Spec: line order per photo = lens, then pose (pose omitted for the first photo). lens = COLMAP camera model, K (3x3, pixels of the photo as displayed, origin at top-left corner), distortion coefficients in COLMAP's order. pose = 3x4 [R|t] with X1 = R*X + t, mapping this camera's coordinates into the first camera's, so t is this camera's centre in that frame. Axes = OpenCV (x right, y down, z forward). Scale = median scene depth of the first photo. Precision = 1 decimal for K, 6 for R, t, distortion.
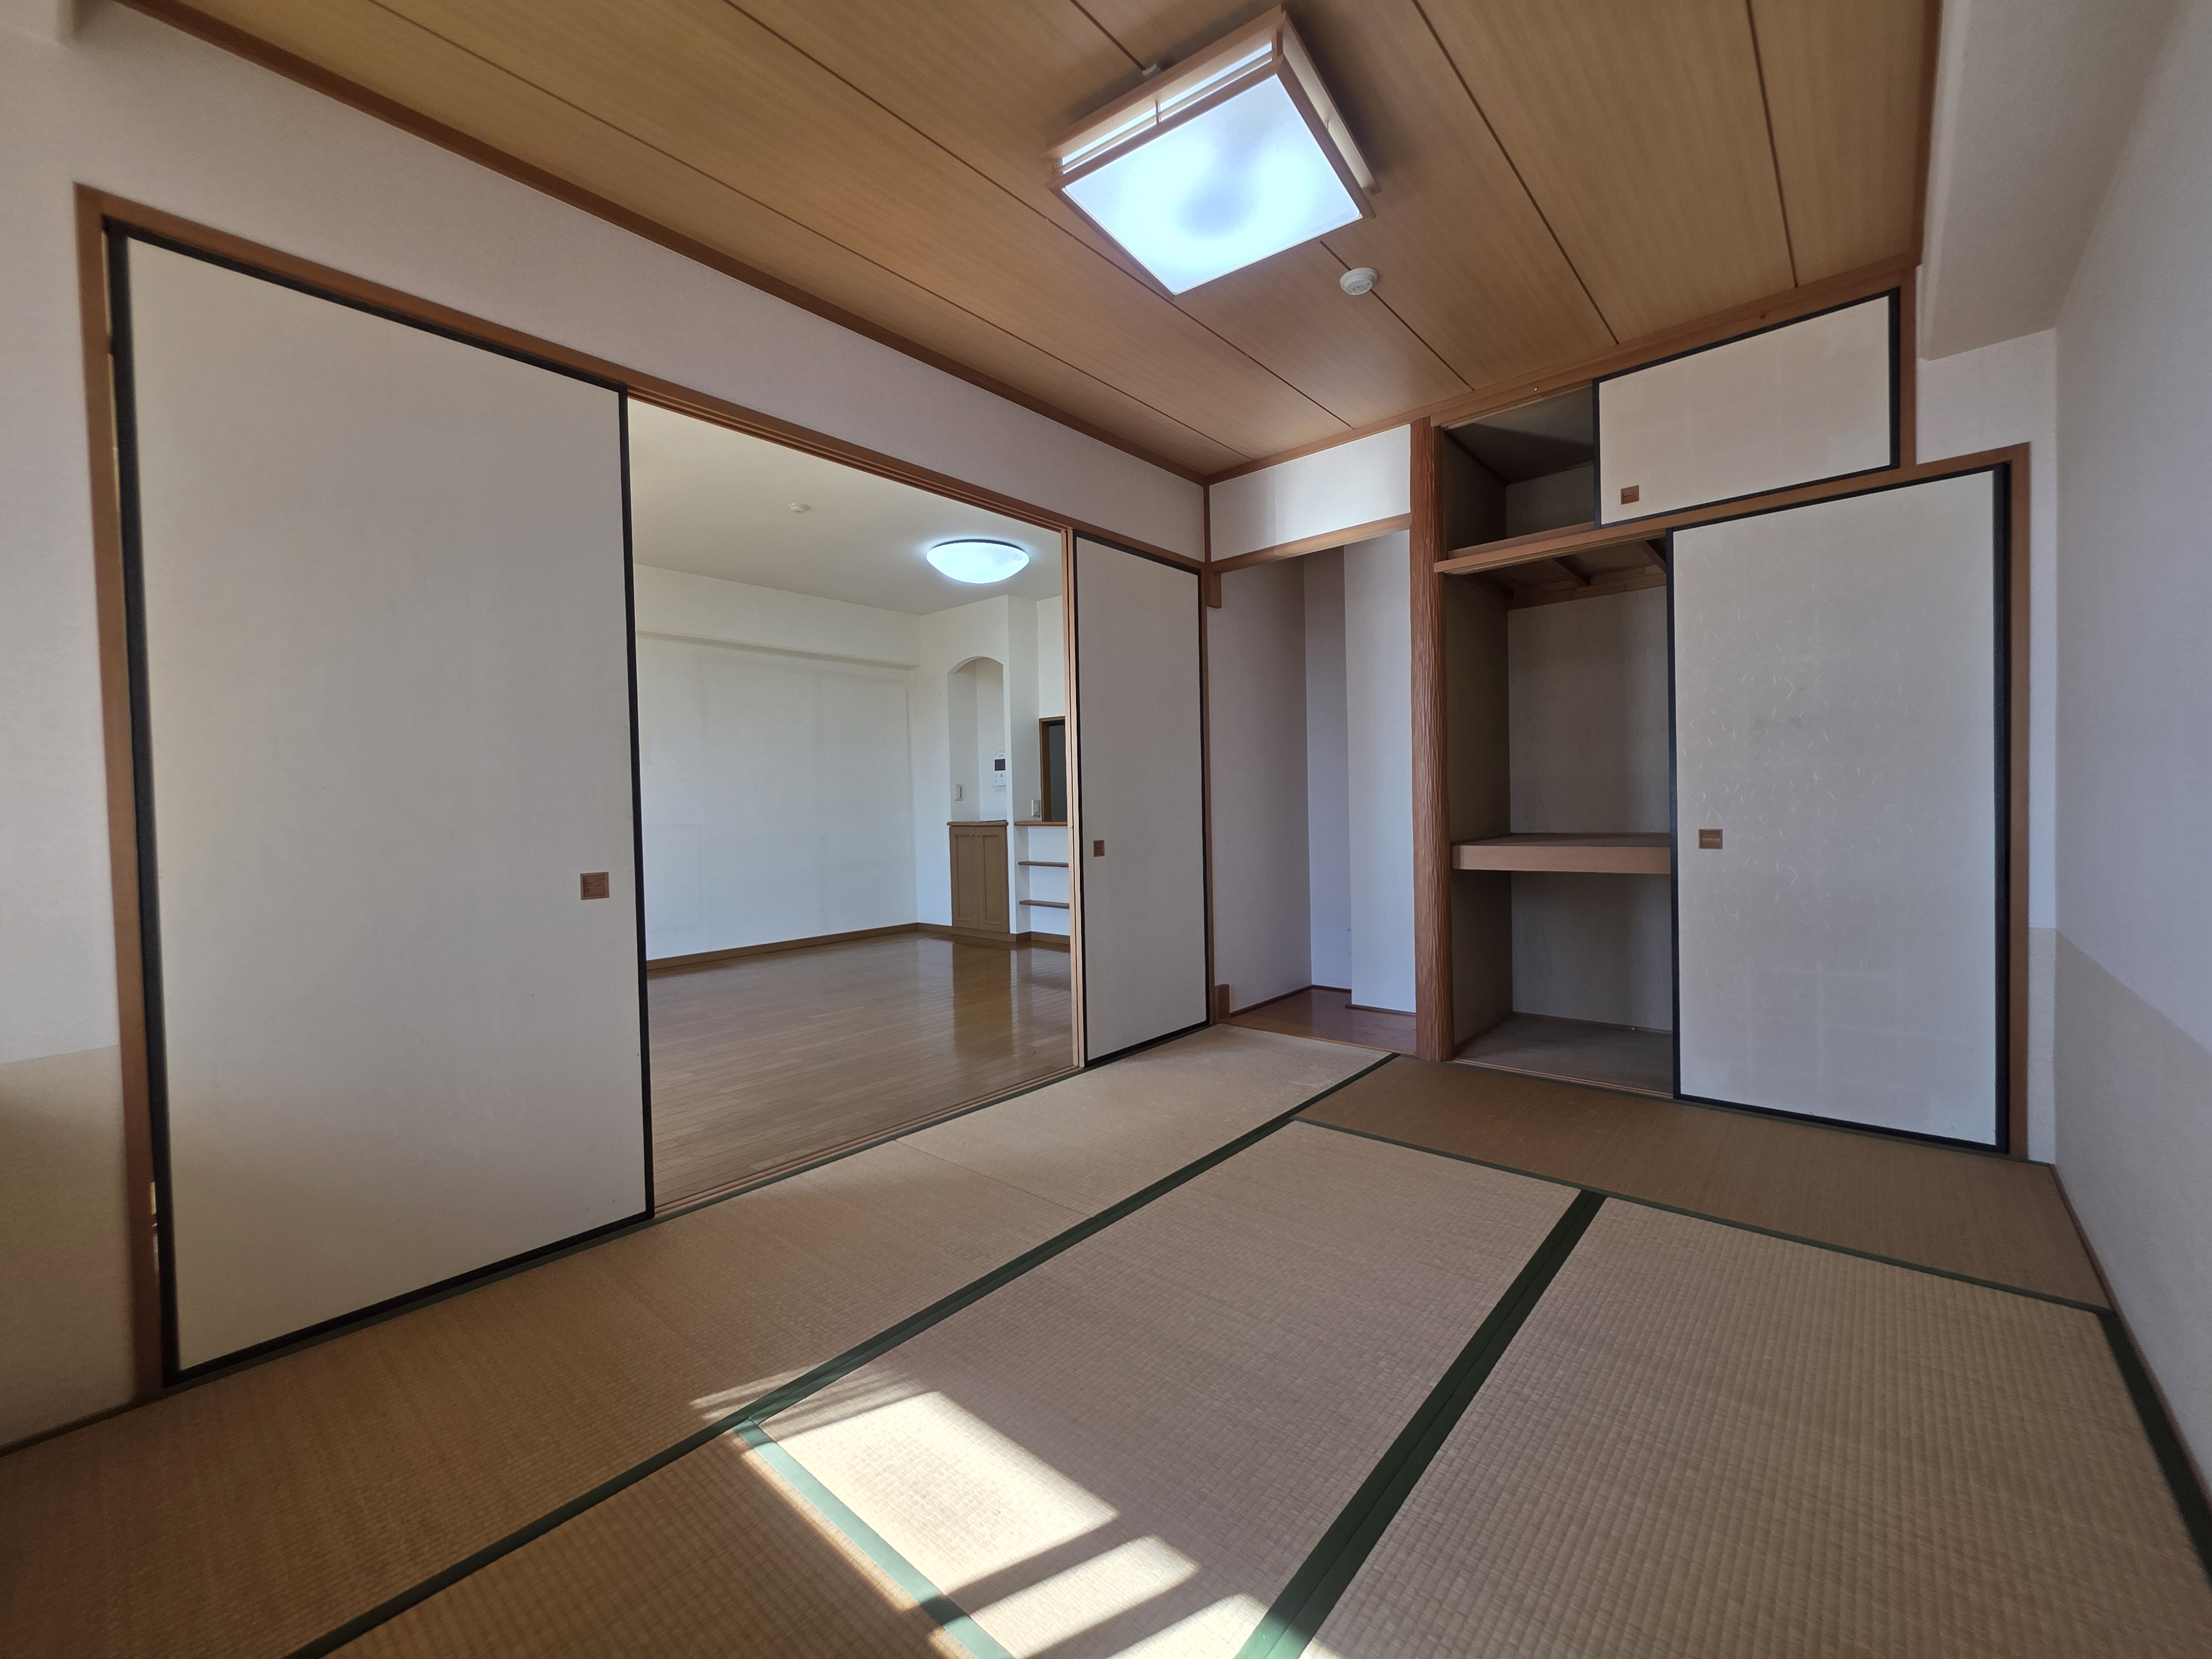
lens RADIAL K [[875.2, 0, 1114.3], [0, 875.2, 827.9], [0, 0, 1]] dist [0.000691, -0.000110]
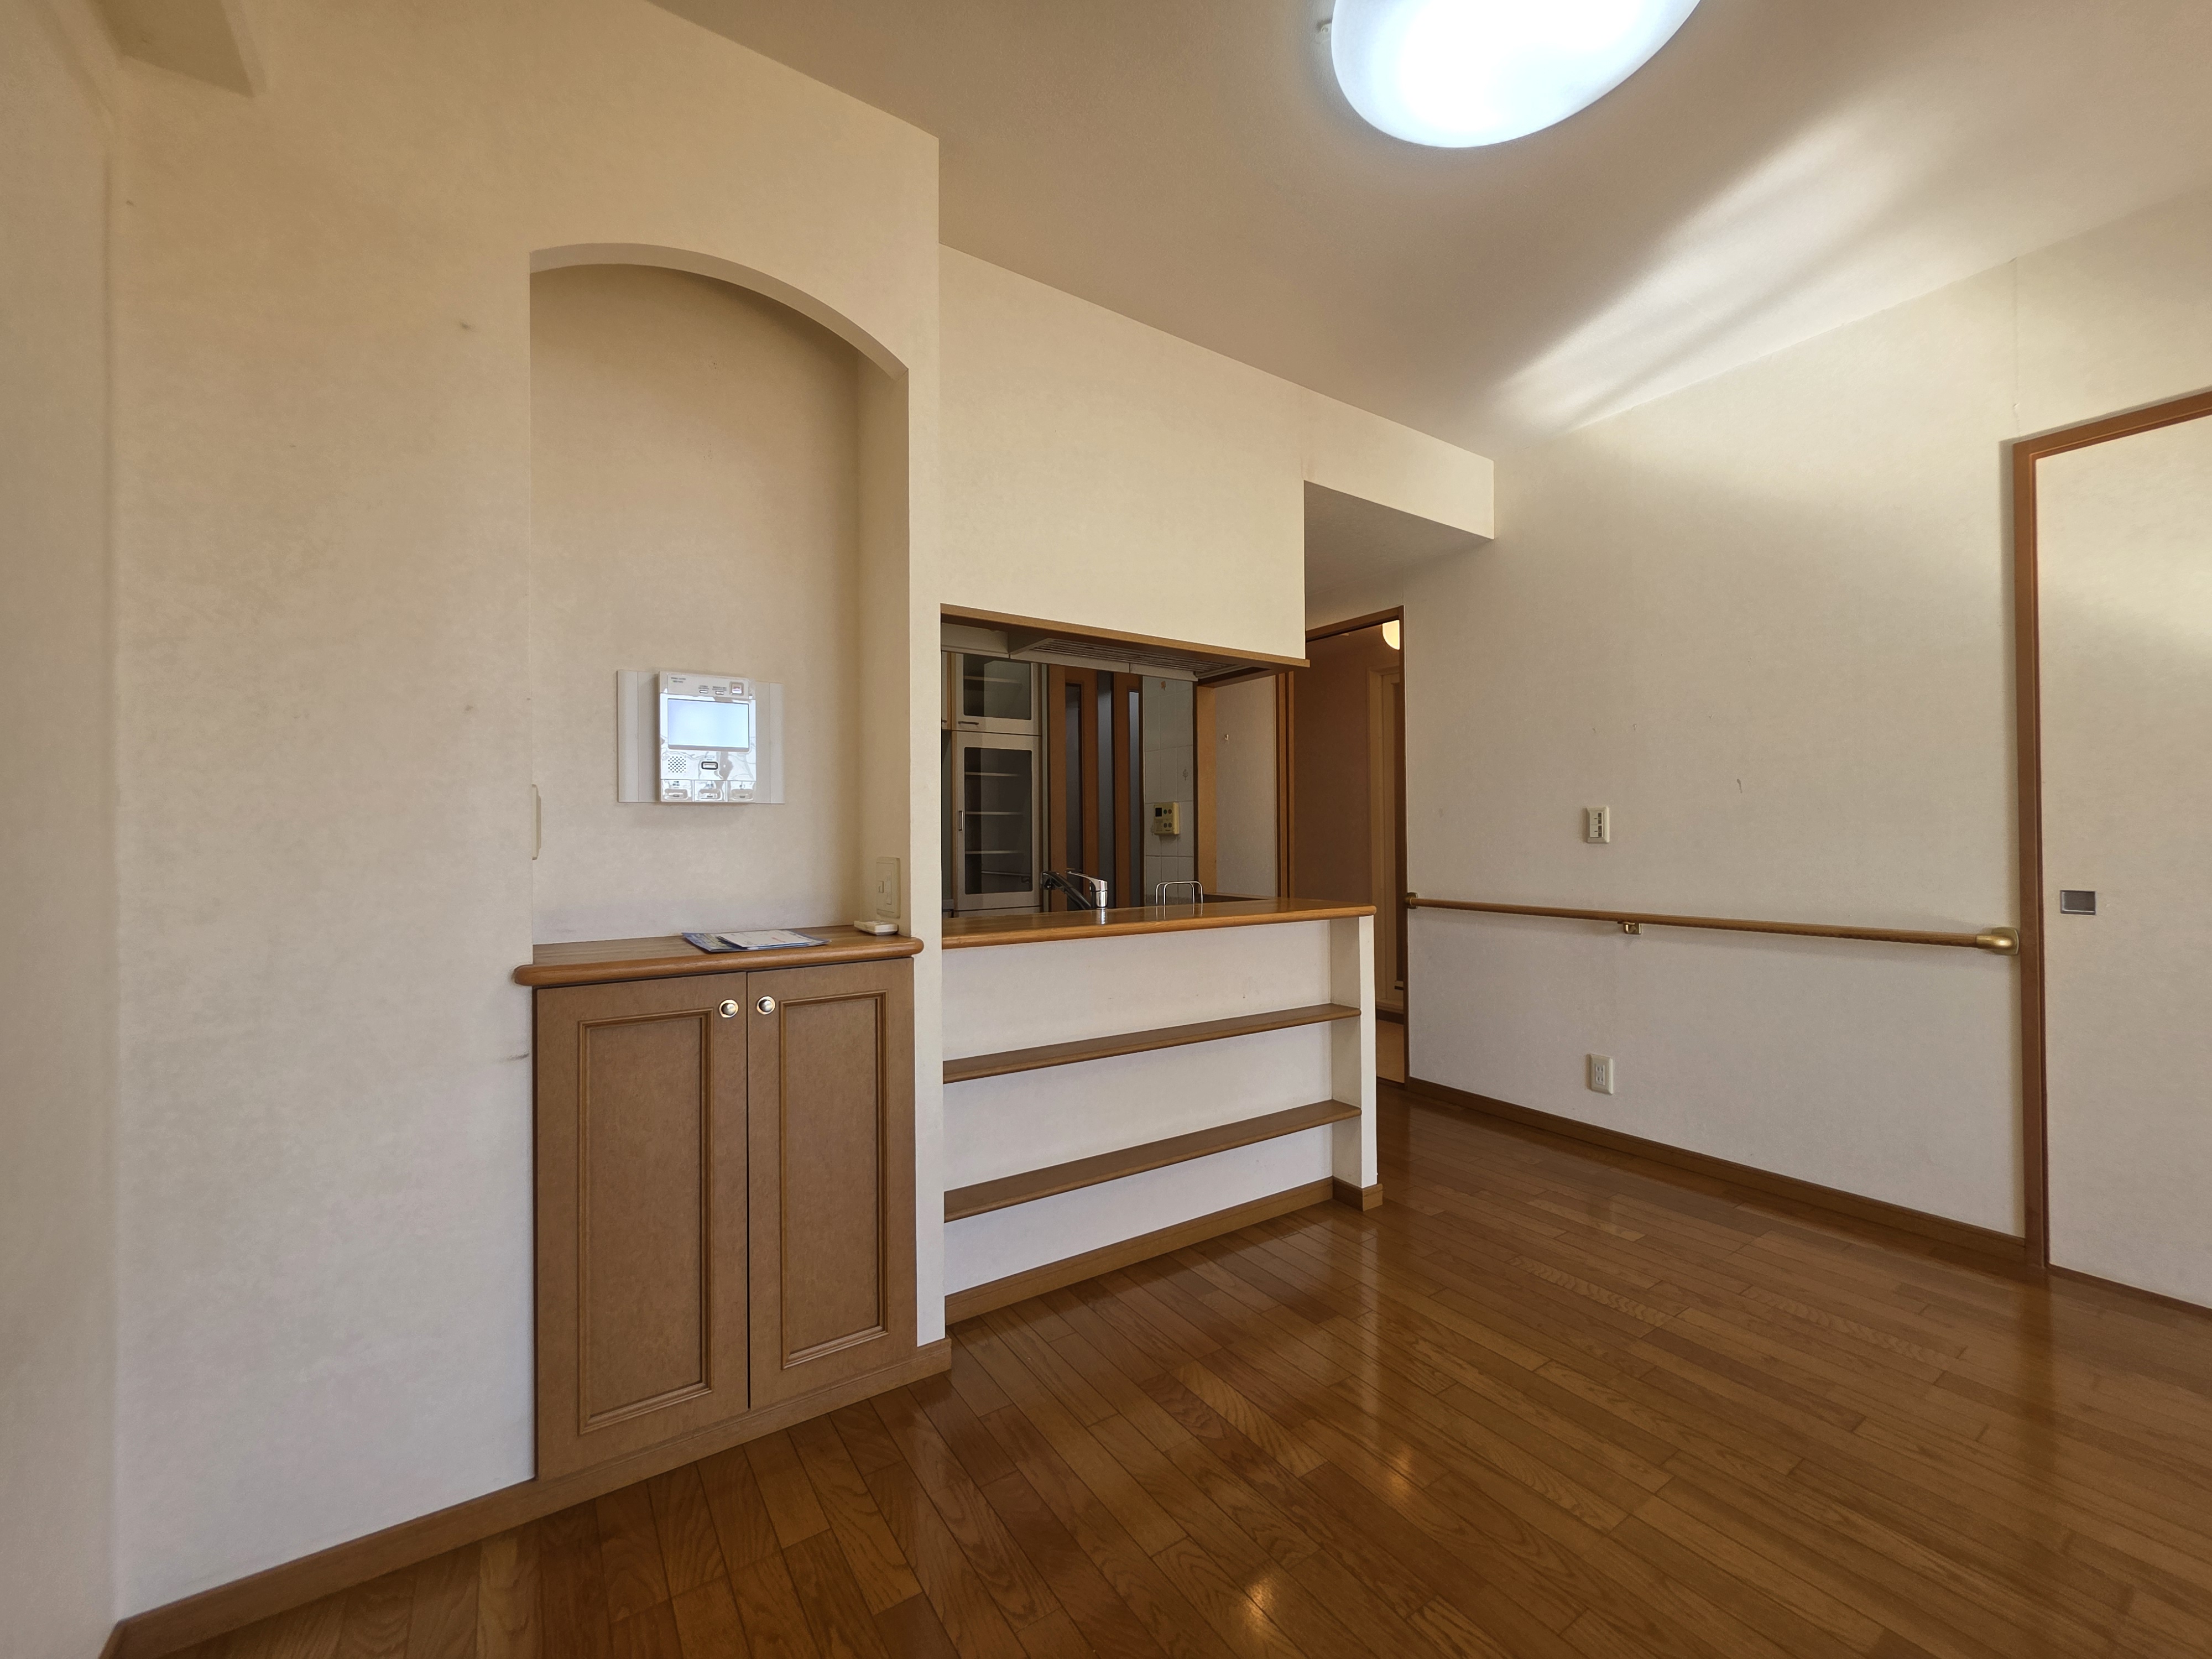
lens RADIAL K [[882.3, 0, 1086.9], [0, 882.3, 824.1], [0, 0, 1]] dist [0.001141, -0.000225]
pose [[0.282127, 0.033001, 0.958809, -0.370617], [0.026885, 0.998744, -0.042286, -0.029470], [-0.959000, 0.037707, 0.280886, 0.861325]]
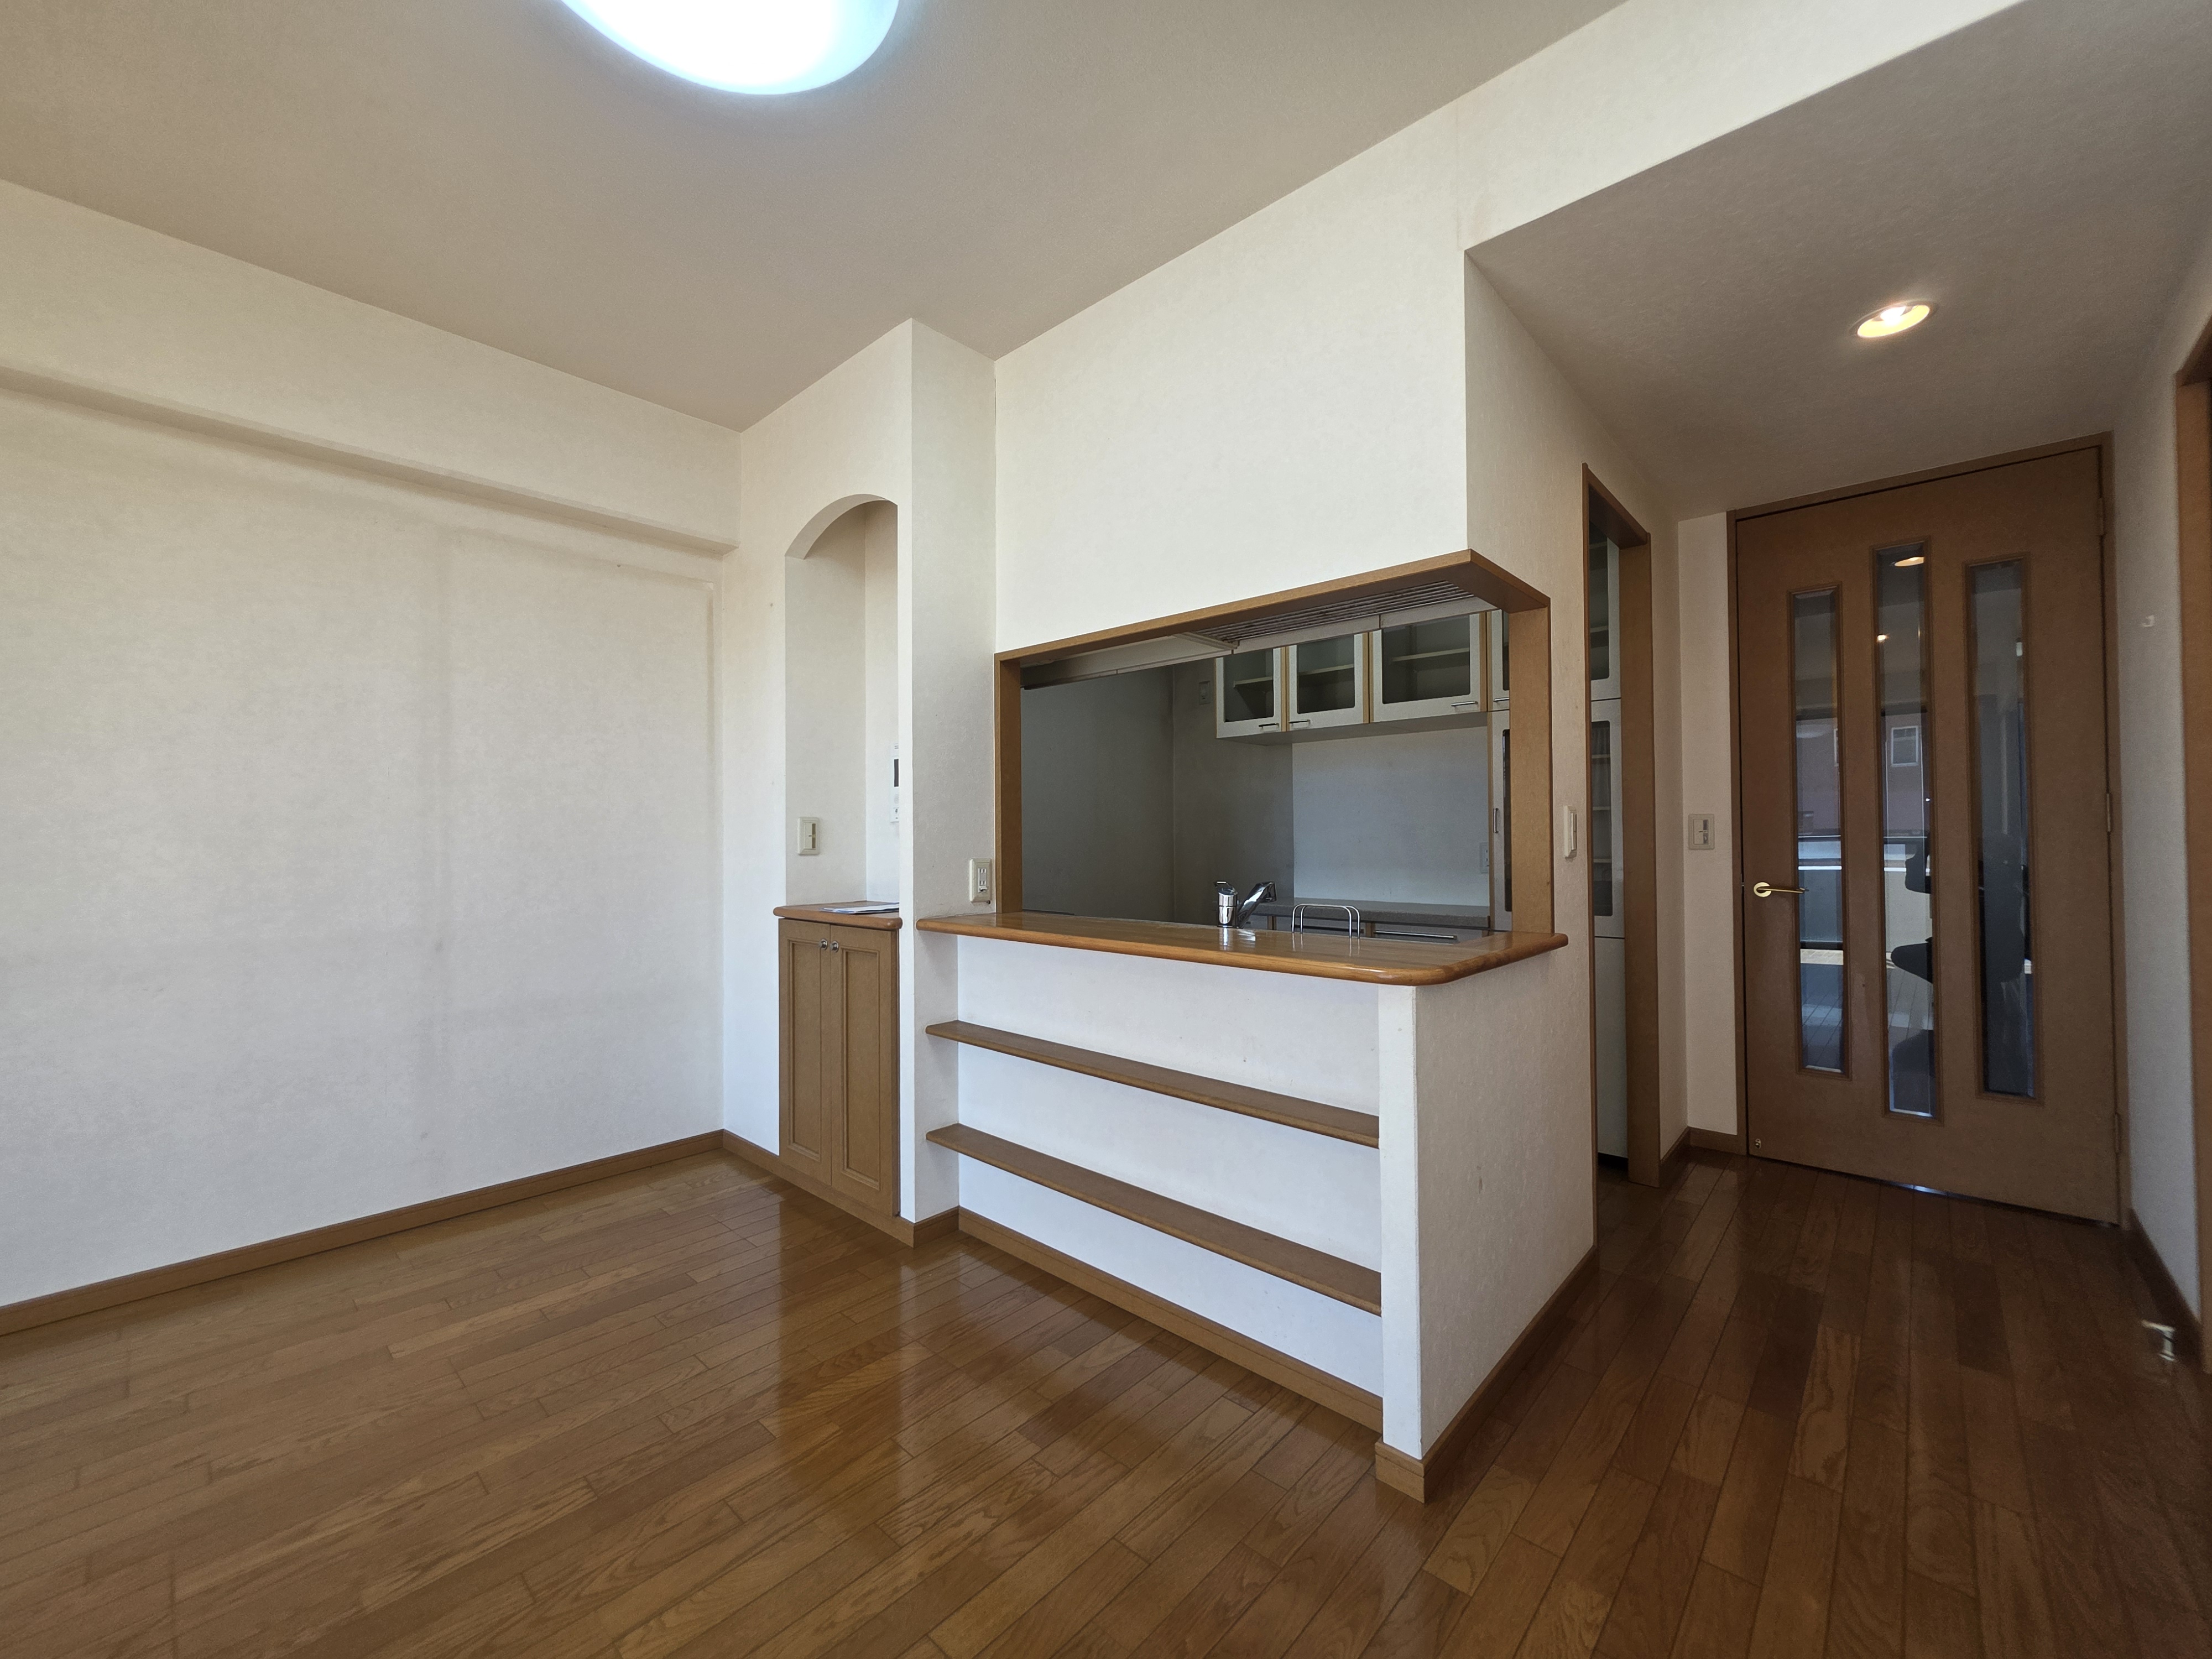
lens RADIAL K [[875.2, 0, 1114.3], [0, 875.2, 827.9], [0, 0, 1]] dist [0.000691, -0.000110]
pose [[0.999392, 0.015294, -0.031331, -0.018370], [-0.016378, 0.999267, -0.034608, -0.034488], [0.030779, 0.035100, 0.998910, 0.619203]]
